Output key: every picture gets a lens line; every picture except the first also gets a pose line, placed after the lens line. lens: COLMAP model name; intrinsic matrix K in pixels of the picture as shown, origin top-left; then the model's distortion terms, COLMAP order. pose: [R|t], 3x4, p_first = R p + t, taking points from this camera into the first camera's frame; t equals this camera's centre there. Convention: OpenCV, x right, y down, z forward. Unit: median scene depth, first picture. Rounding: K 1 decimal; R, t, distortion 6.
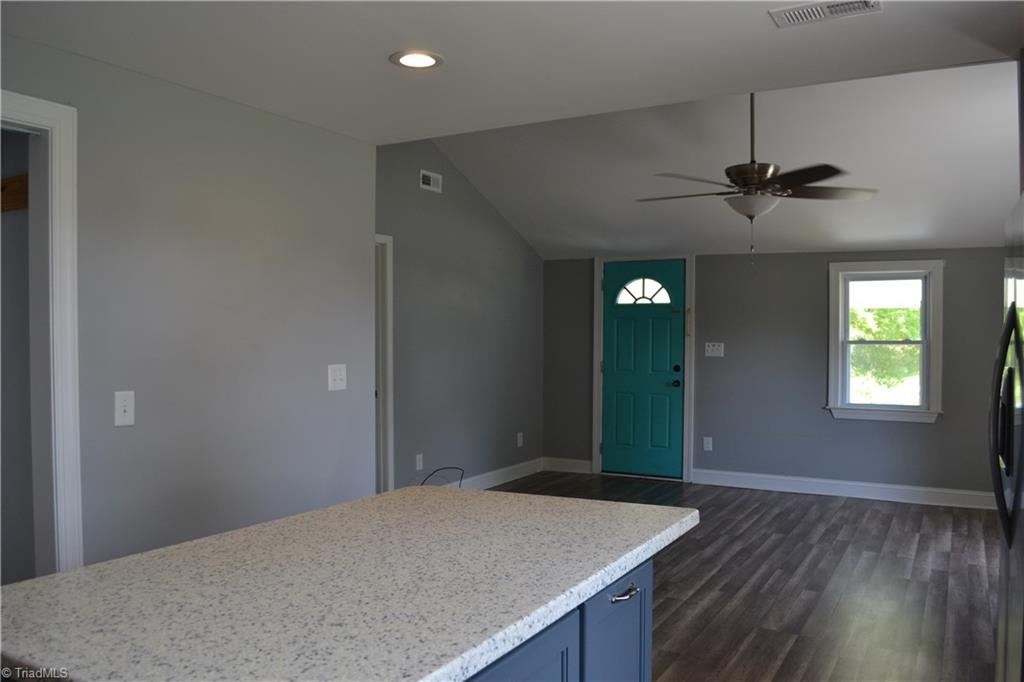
lens RADIAL K [[828.7, 0, 518.6], [0, 828.7, 343.9], [0, 0, 1]] dist [-0.082705, 0.015602]
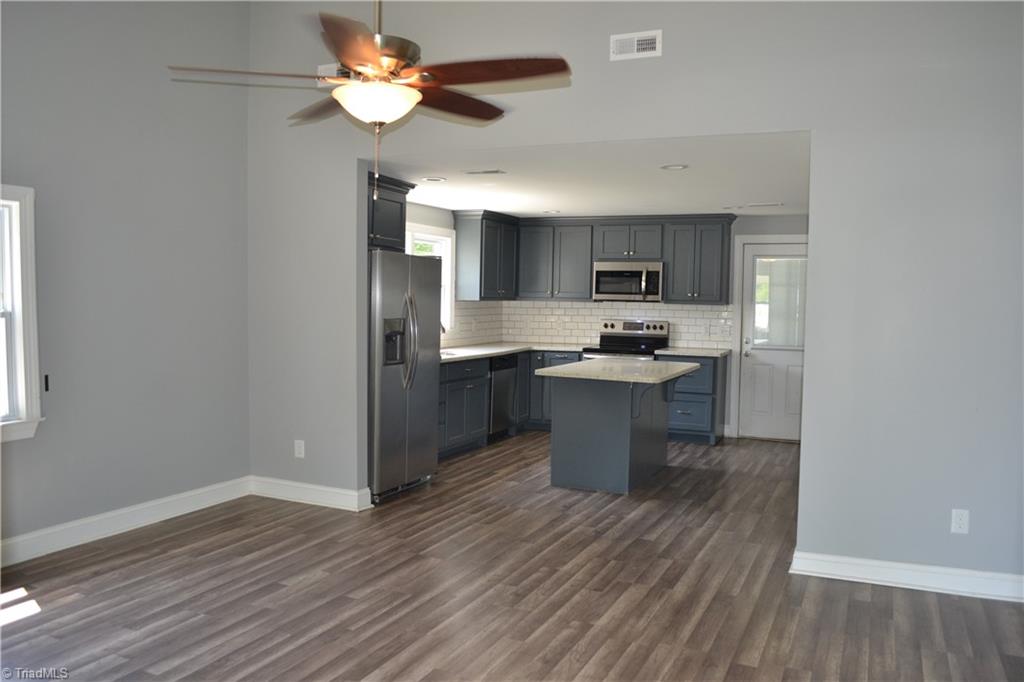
lens RADIAL K [[828.7, 0, 517.8], [0, 828.7, 350.7], [0, 0, 1]] dist [-0.082705, 0.015602]
pose [[-0.996160, -0.014253, -0.086388, 0.175116], [-0.020629, 0.997092, 0.073368, -0.021569], [0.085091, 0.074868, -0.993556, 1.267314]]
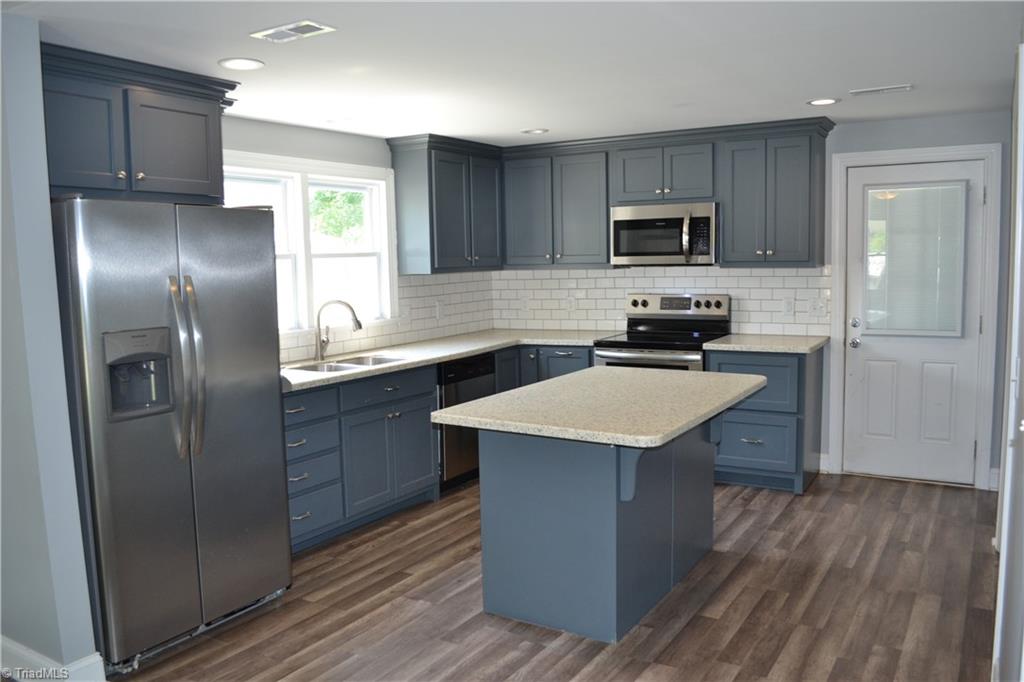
lens RADIAL K [[828.7, 0, 516.7], [0, 828.7, 352.3], [0, 0, 1]] dist [-0.082705, 0.015602]
pose [[-0.998990, 0.015677, 0.042110, 0.002189], [0.020792, 0.992076, 0.123911, -0.027329], [-0.039834, 0.124661, -0.991399, 0.821060]]
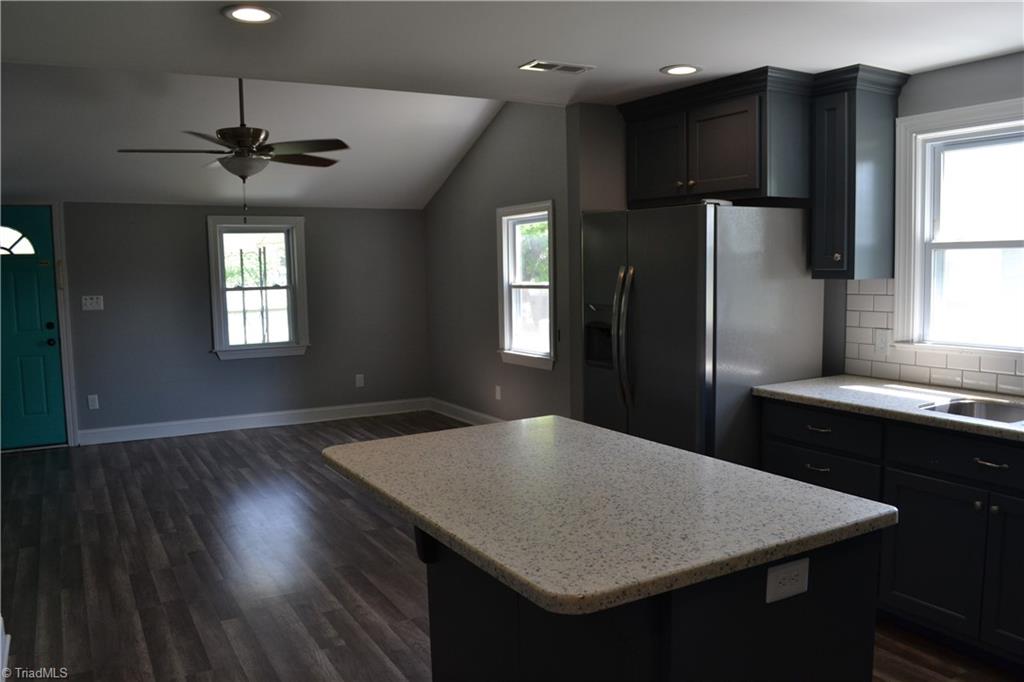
lens RADIAL K [[828.7, 0, 521.0], [0, 828.7, 339.6], [0, 0, 1]] dist [-0.082705, 0.015602]
pose [[0.521531, -0.089262, 0.848551, -0.347841], [0.029944, 0.995815, 0.086349, -0.019348], [-0.852707, -0.019624, 0.522021, 0.100440]]
